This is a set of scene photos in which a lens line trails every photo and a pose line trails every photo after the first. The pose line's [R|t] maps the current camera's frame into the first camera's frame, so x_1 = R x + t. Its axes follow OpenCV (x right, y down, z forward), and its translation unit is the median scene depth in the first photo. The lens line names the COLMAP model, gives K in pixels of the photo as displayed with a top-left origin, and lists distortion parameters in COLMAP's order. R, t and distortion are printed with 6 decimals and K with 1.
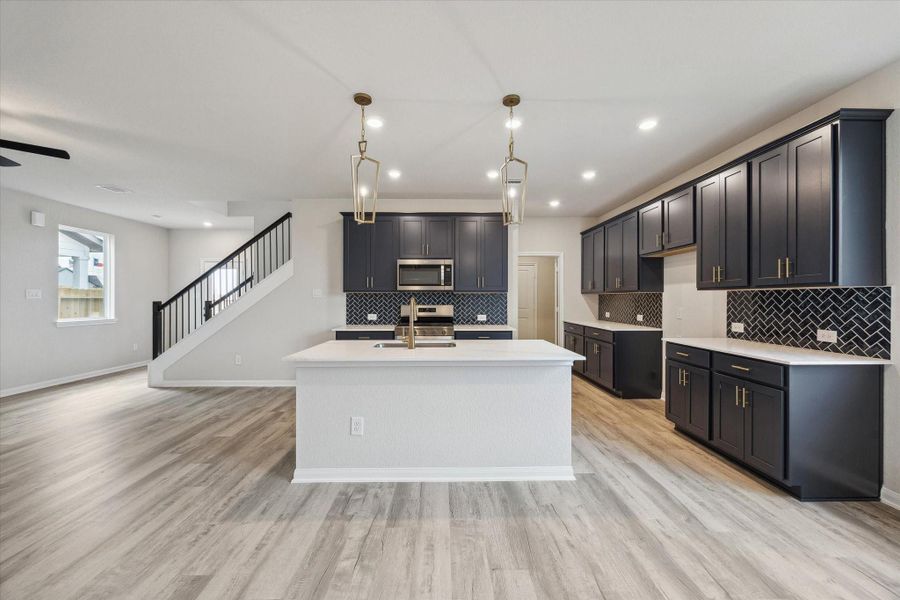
lens RADIAL K [[344.4, 0, 446.8], [0, 344.4, 299.1], [0, 0, 1]] dist [0.001199, -0.000677]
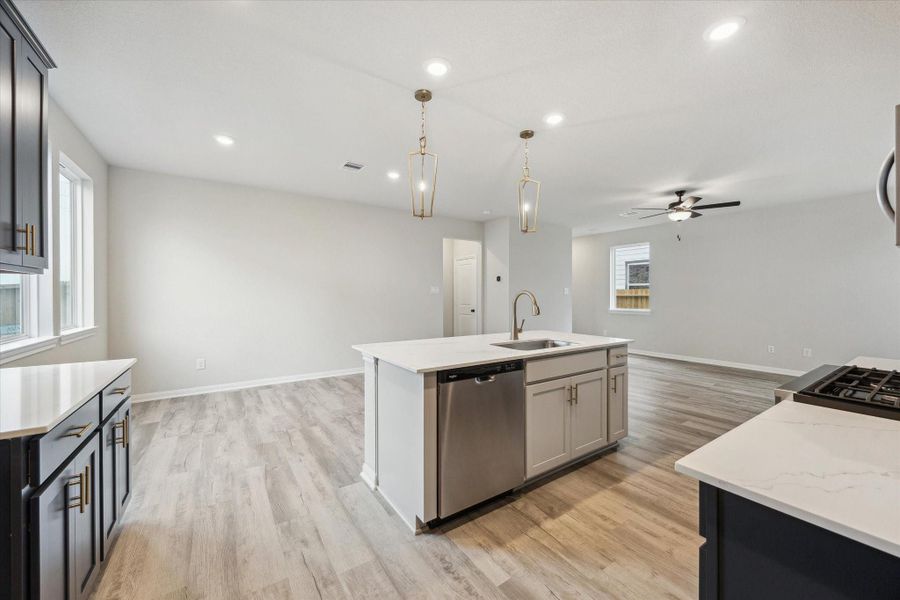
lens RADIAL K [[344.4, 0, 455.7], [0, 344.4, 298.4], [0, 0, 1]] dist [0.001199, -0.000677]
pose [[-0.824785, 0.003179, -0.565437, 0.493401], [0.000458, 0.999988, 0.004956, 0.010133], [0.565446, 0.003829, -0.824777, 1.375689]]
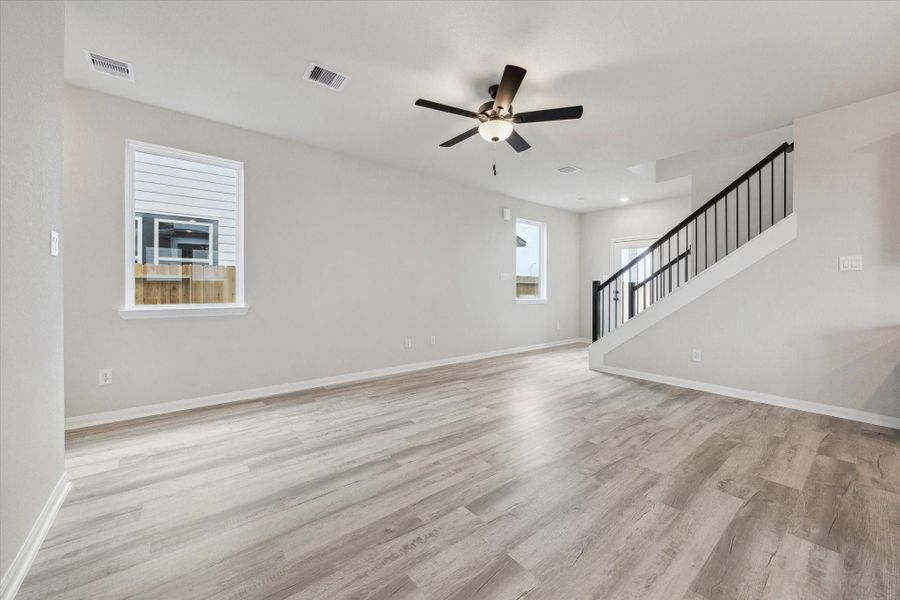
lens RADIAL K [[344.4, 0, 452.6], [0, 344.4, 292.0], [0, 0, 1]] dist [0.001199, -0.000677]
pose [[0.623558, 0.007409, -0.781742, -0.503749], [-0.001357, 0.999964, 0.008395, 0.042145], [0.781776, -0.004174, 0.623545, 0.134999]]
